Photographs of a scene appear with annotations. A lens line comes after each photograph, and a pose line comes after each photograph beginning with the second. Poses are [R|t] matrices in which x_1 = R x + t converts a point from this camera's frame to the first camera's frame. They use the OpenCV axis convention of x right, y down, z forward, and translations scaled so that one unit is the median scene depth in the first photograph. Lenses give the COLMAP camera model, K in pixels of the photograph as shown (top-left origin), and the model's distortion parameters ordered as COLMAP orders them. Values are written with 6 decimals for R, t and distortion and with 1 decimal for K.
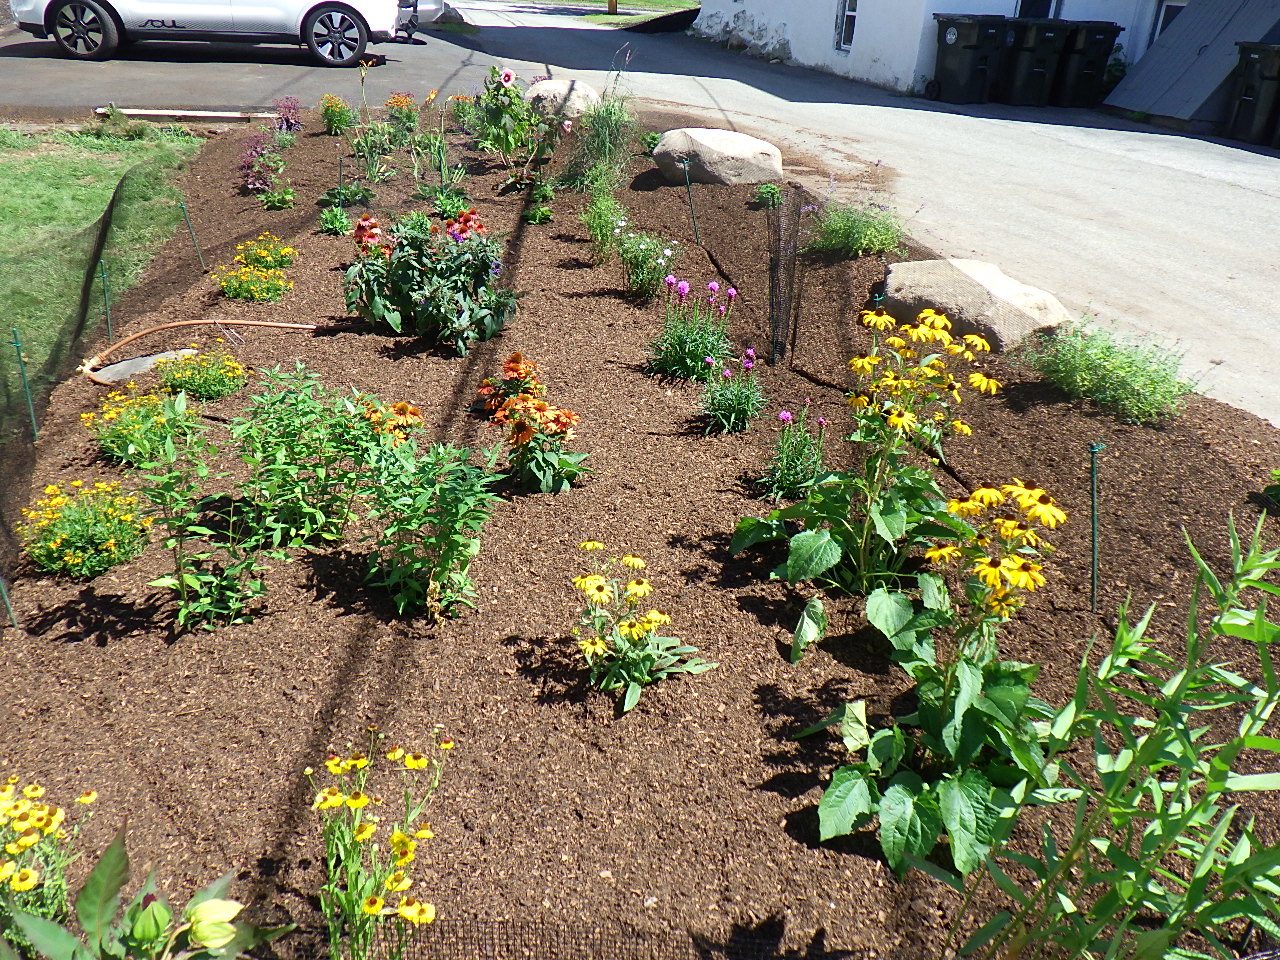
lens RADIAL K [[1058.9, 0, 639.7], [0, 1058.9, 470.4], [0, 0, 1]] dist [0.003978, -0.011531]
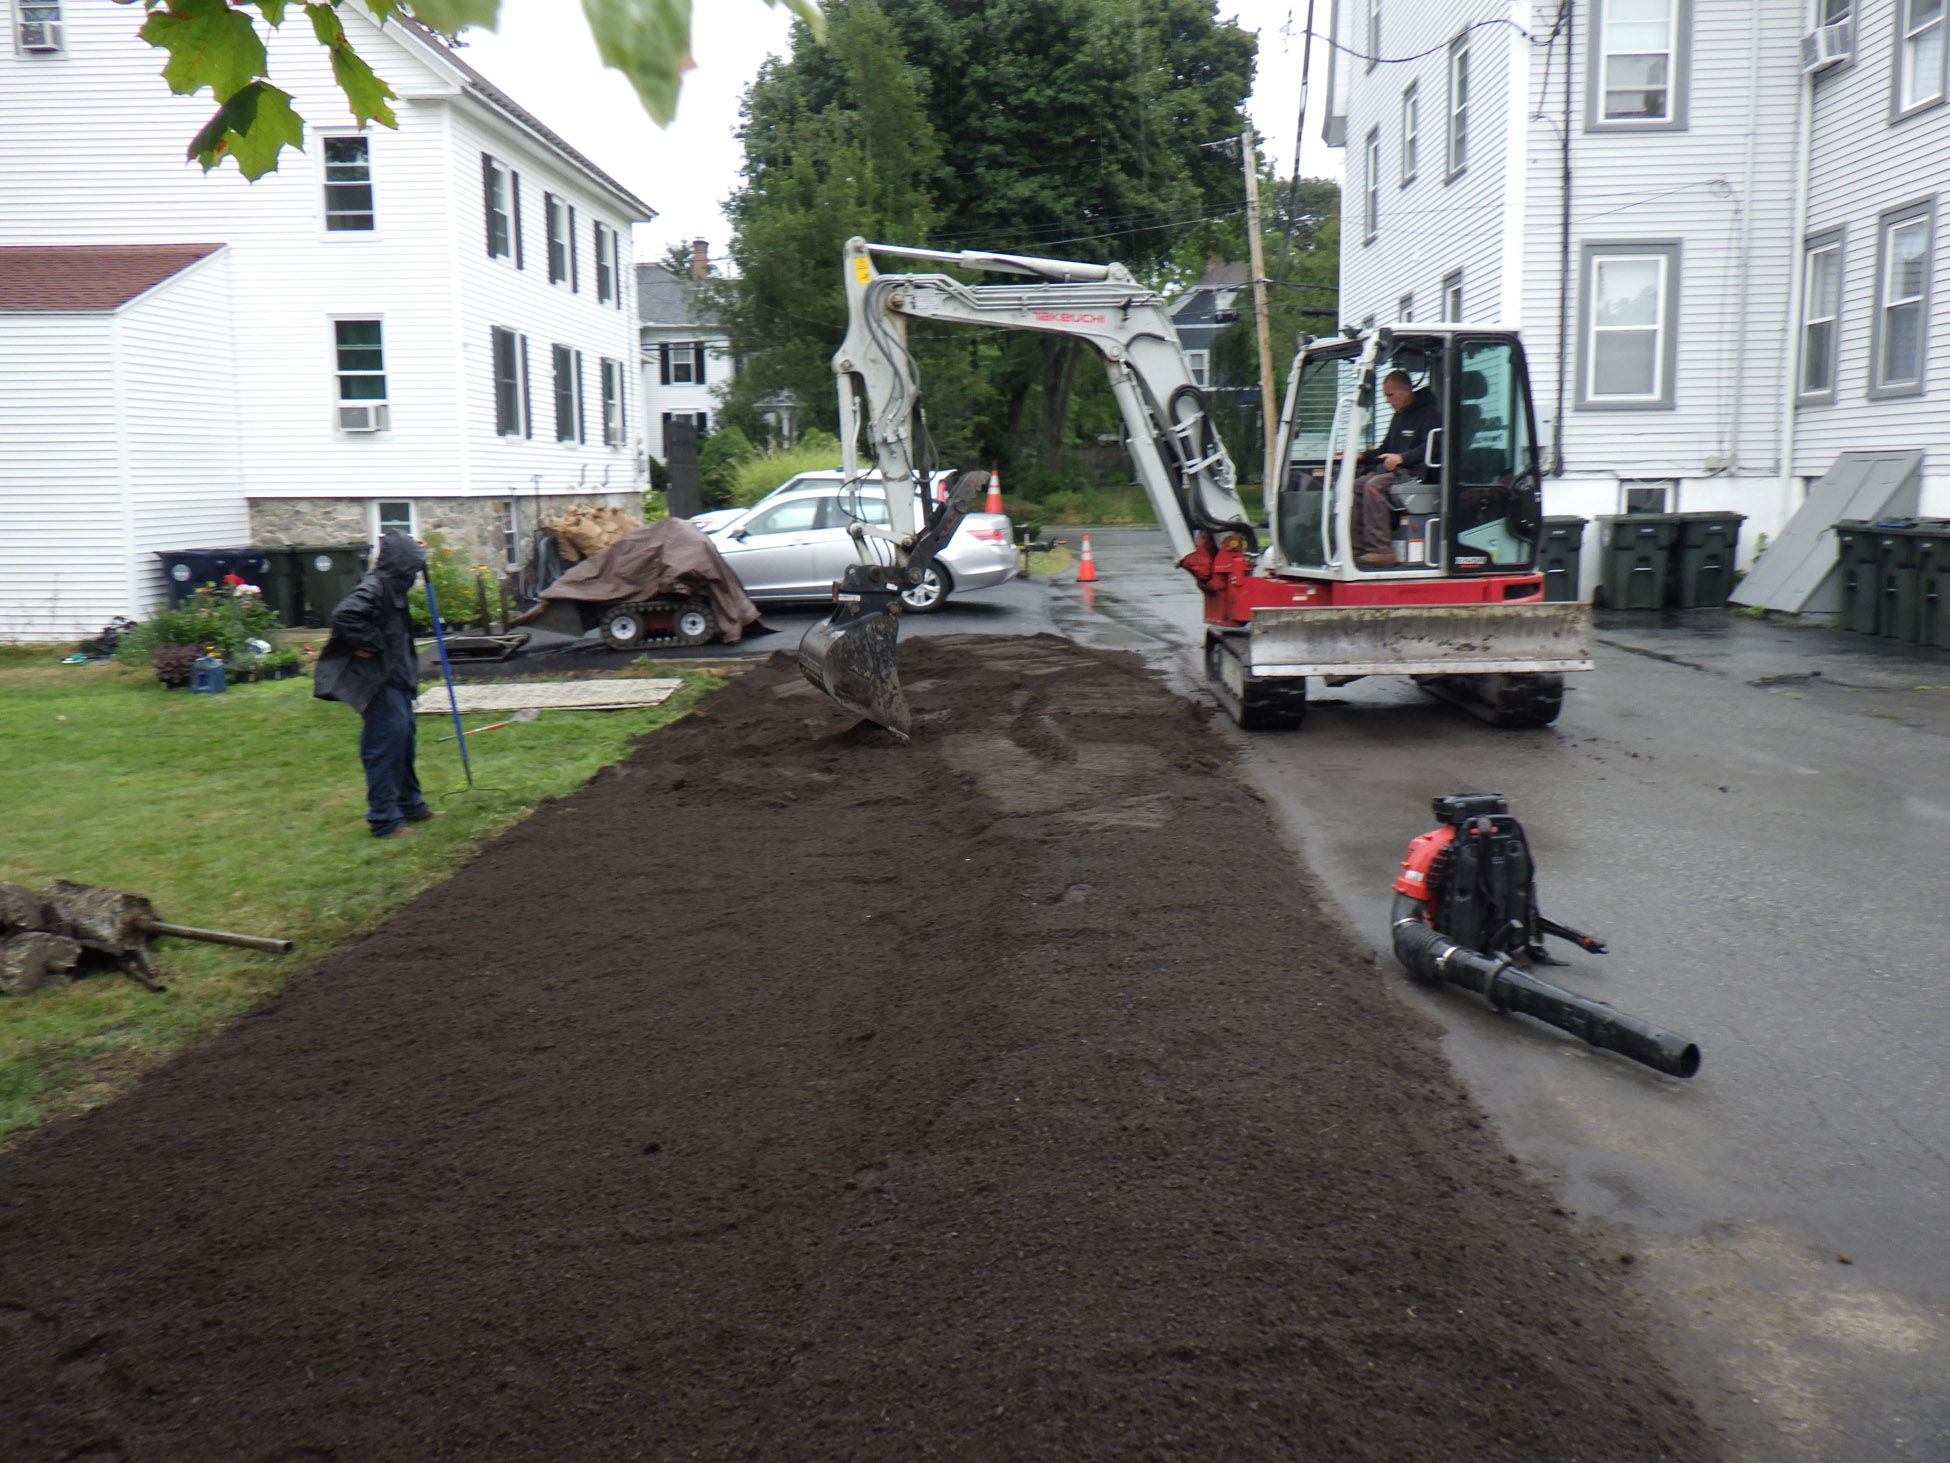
lens RADIAL K [[1613.1, 0, 967.6], [0, 1613.1, 740.5], [0, 0, 1]] dist [0.003978, -0.011531]
pose [[0.960943, -0.038859, -0.274006, 0.241743], [-0.039507, 0.960691, -0.274794, 0.161941], [0.273913, 0.274886, 0.921634, -0.377560]]
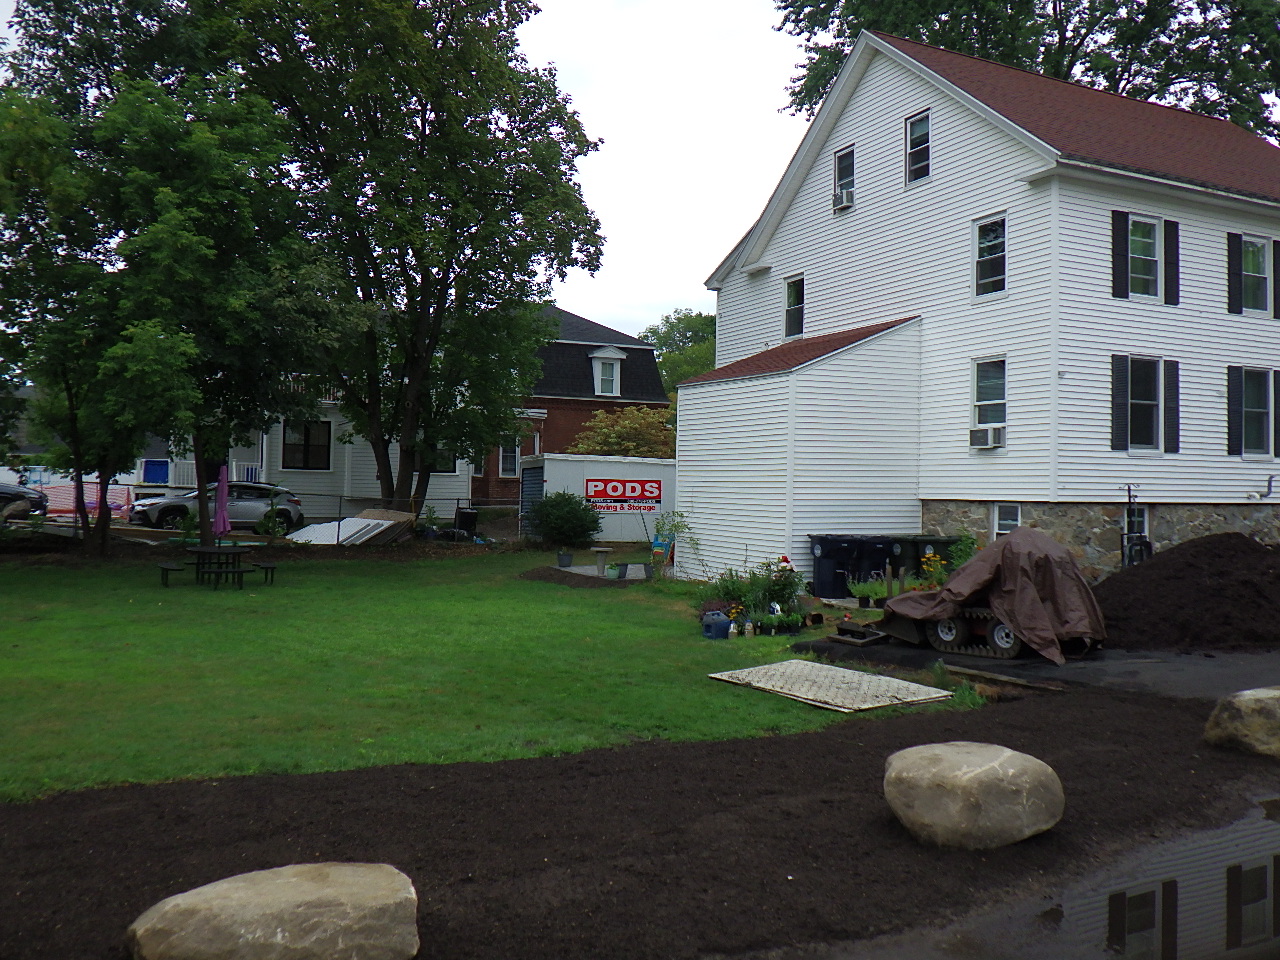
lens RADIAL K [[1058.9, 0, 641.6], [0, 1058.9, 479.0], [0, 0, 1]] dist [0.003978, -0.011531]
pose [[0.222420, -0.082685, -0.971438, 0.434269], [-0.402384, 0.899790, -0.168717, -0.160350], [0.888041, 0.428417, 0.166860, 0.354902]]
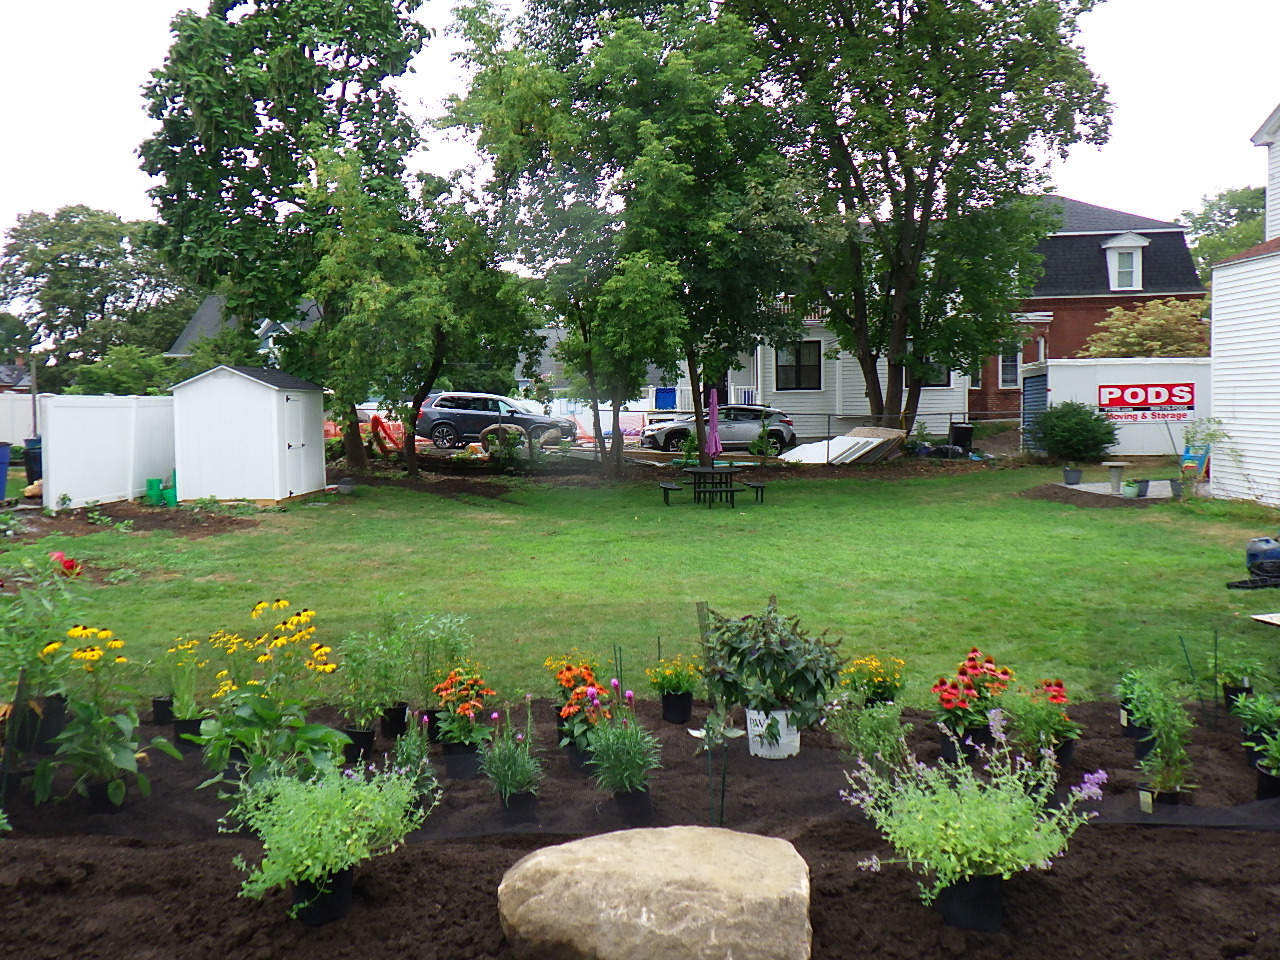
lens RADIAL K [[1058.9, 0, 642.1], [0, 1058.9, 474.8], [0, 0, 1]] dist [0.003978, -0.011531]
pose [[-0.240325, -0.011940, -0.970619, 0.361725], [-0.396266, 0.914017, 0.086872, -0.171633], [0.886125, 0.405501, -0.224392, 0.381446]]
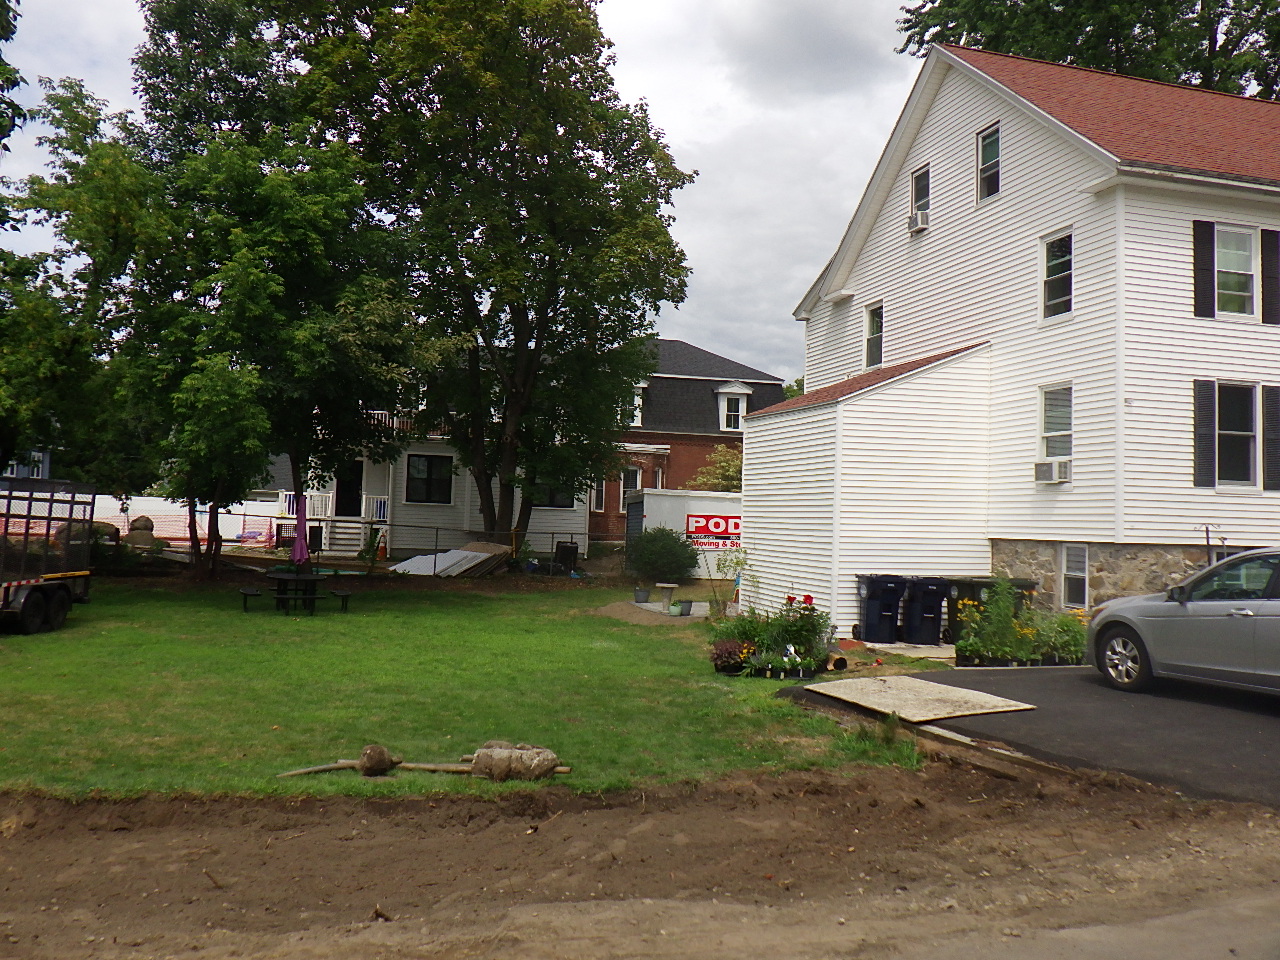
lens RADIAL K [[1058.9, 0, 648.6], [0, 1058.9, 474.2], [0, 0, 1]] dist [0.003978, -0.011531]
pose [[0.052822, -0.121784, -0.991150, 0.422669], [-0.437215, 0.889528, -0.132599, -0.248169], [0.897804, 0.440350, -0.006260, 0.551746]]
